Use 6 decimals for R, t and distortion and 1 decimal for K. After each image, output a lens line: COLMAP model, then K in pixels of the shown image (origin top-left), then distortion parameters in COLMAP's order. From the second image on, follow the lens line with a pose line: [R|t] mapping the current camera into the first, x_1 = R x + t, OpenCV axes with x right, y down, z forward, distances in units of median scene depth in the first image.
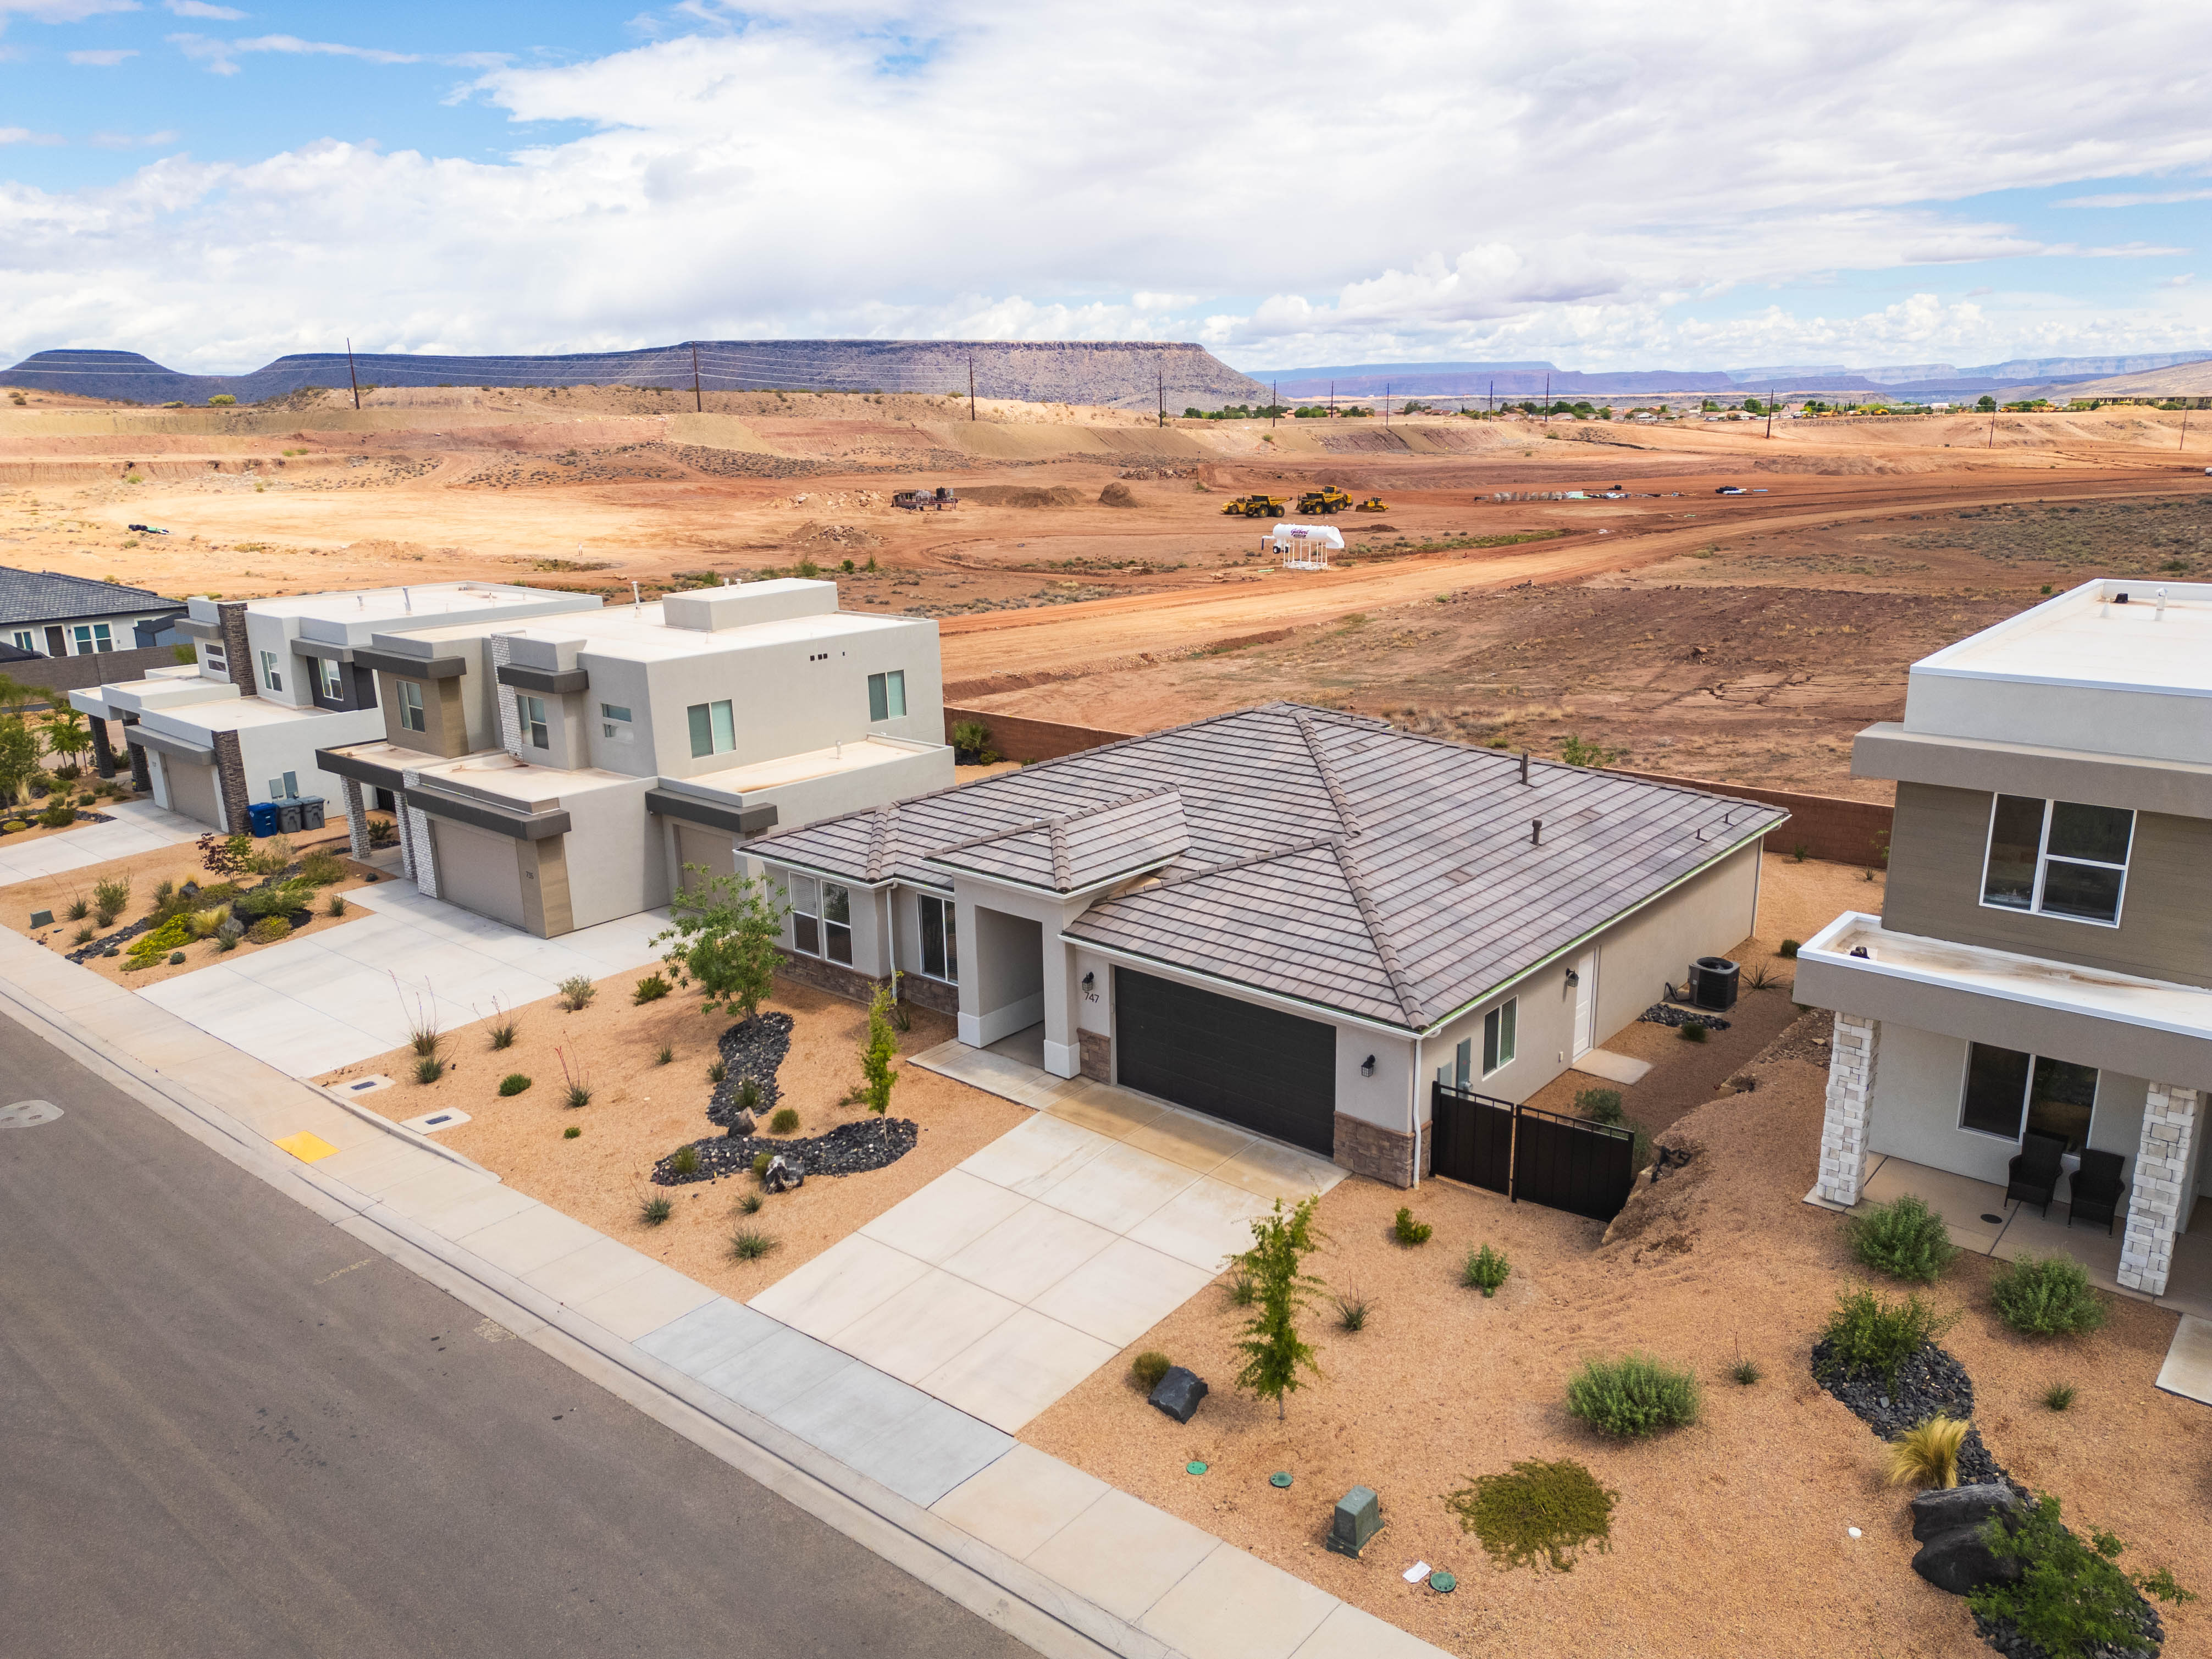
lens RADIAL K [[1543.5, 0, 1110.0], [0, 1543.5, 837.5], [0, 0, 1]] dist [0.088316, -0.087426]
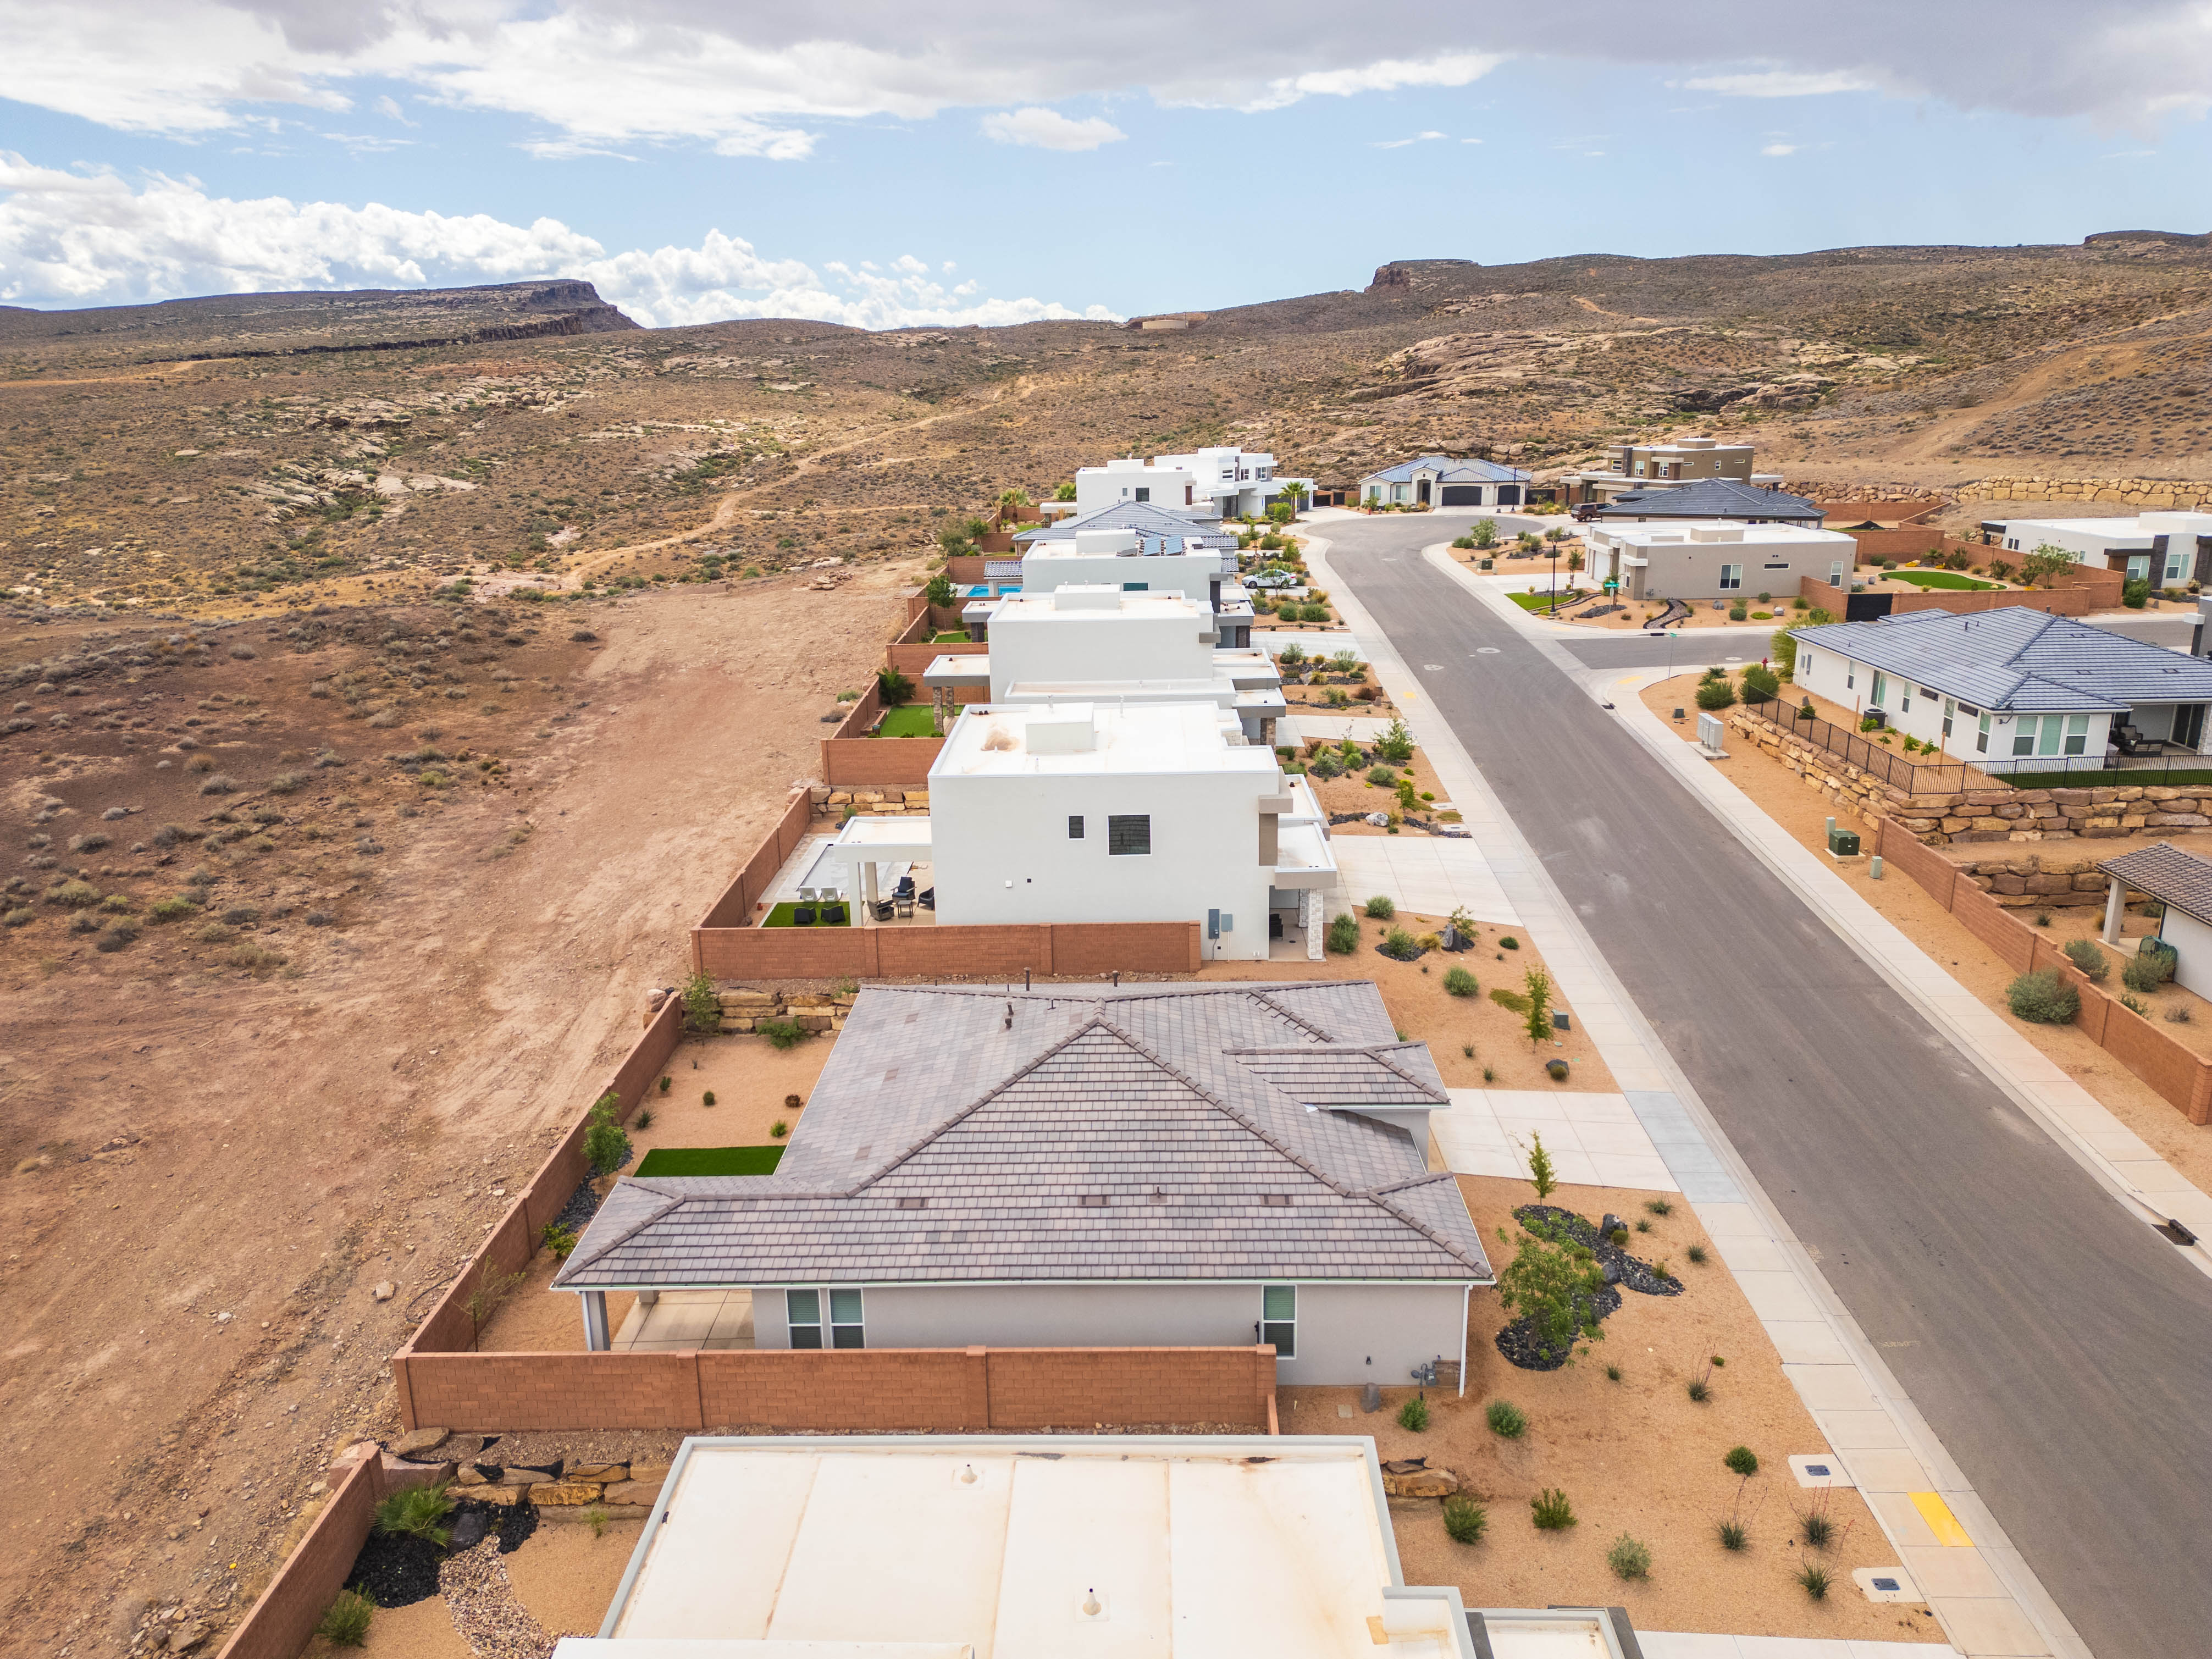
lens RADIAL K [[1550.0, 0, 1109.5], [0, 1550.0, 827.2], [0, 0, 1]] dist [0.078677, -0.074089]
pose [[-0.636307, -0.181660, 0.749742, -0.816230], [0.232611, 0.881463, 0.410992, -0.739547], [-0.735531, 0.435915, -0.518625, 1.653272]]
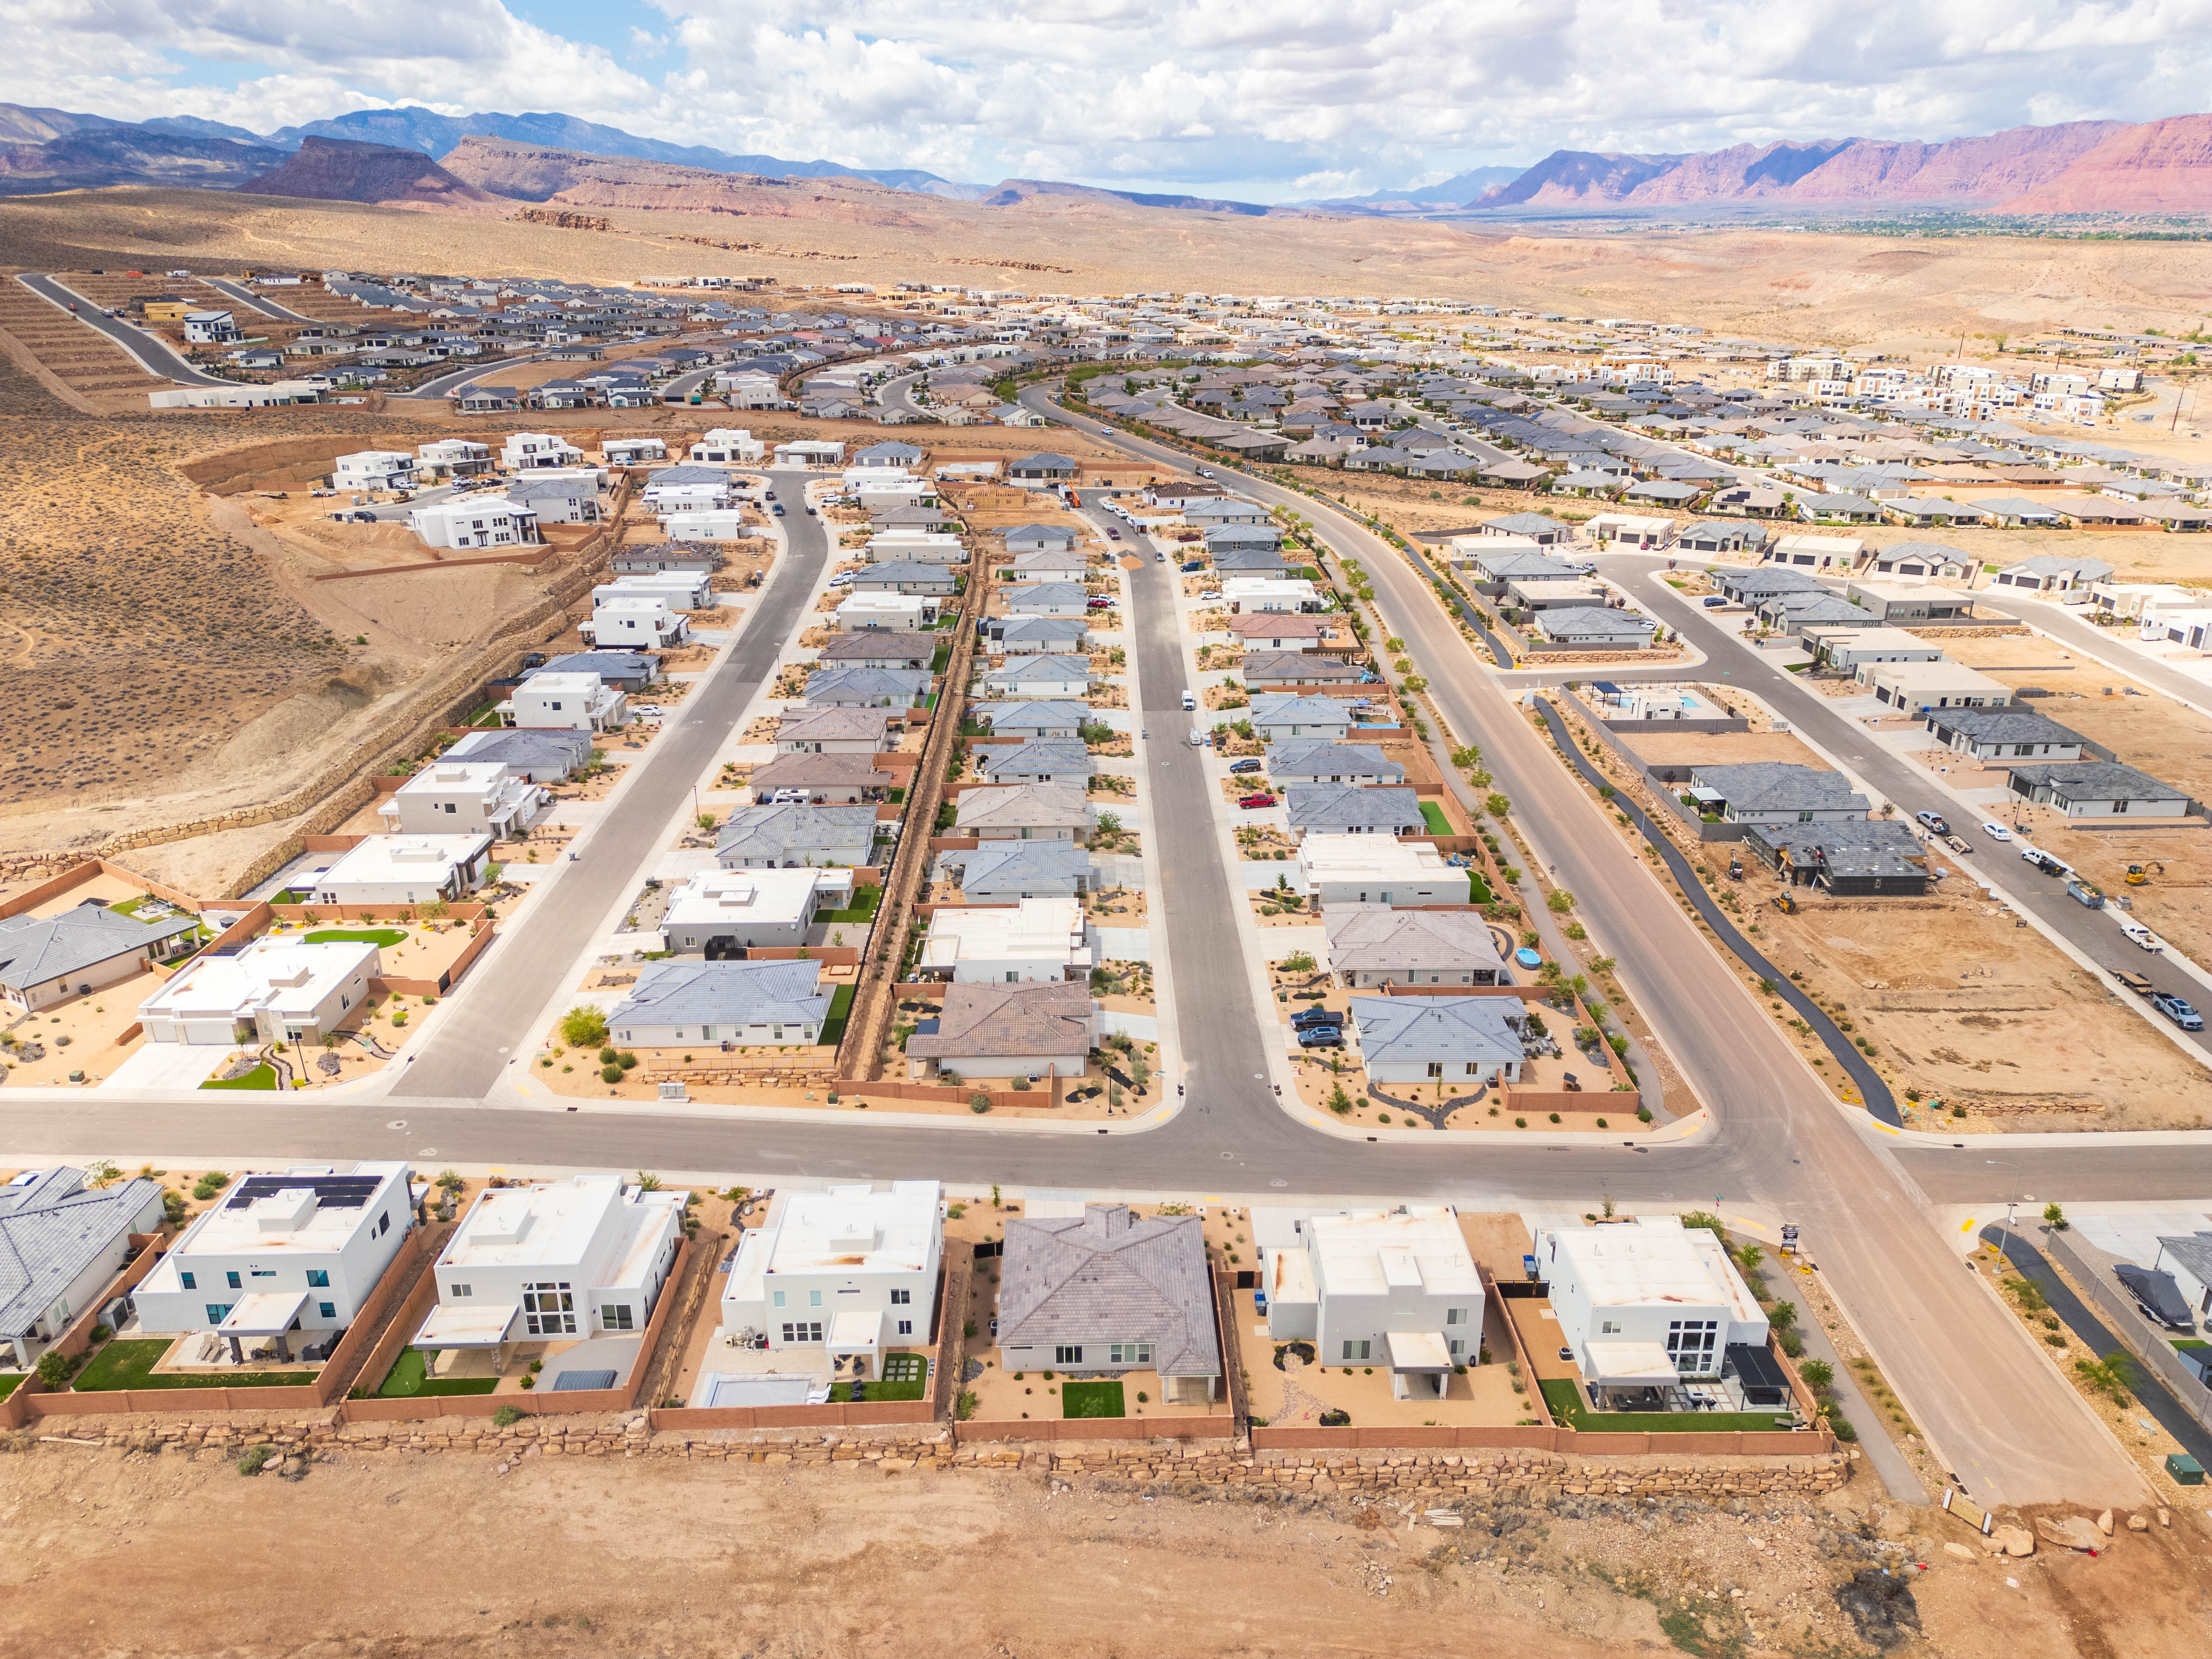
lens RADIAL K [[1543.5, 0, 1110.0], [0, 1543.5, 837.5], [0, 0, 1]] dist [0.088316, -0.087426]
pose [[-0.746749, 0.259100, -0.612562, 2.258319], [-0.160362, 0.823689, 0.543893, -3.114737], [0.645484, 0.504384, -0.573540, 2.813702]]
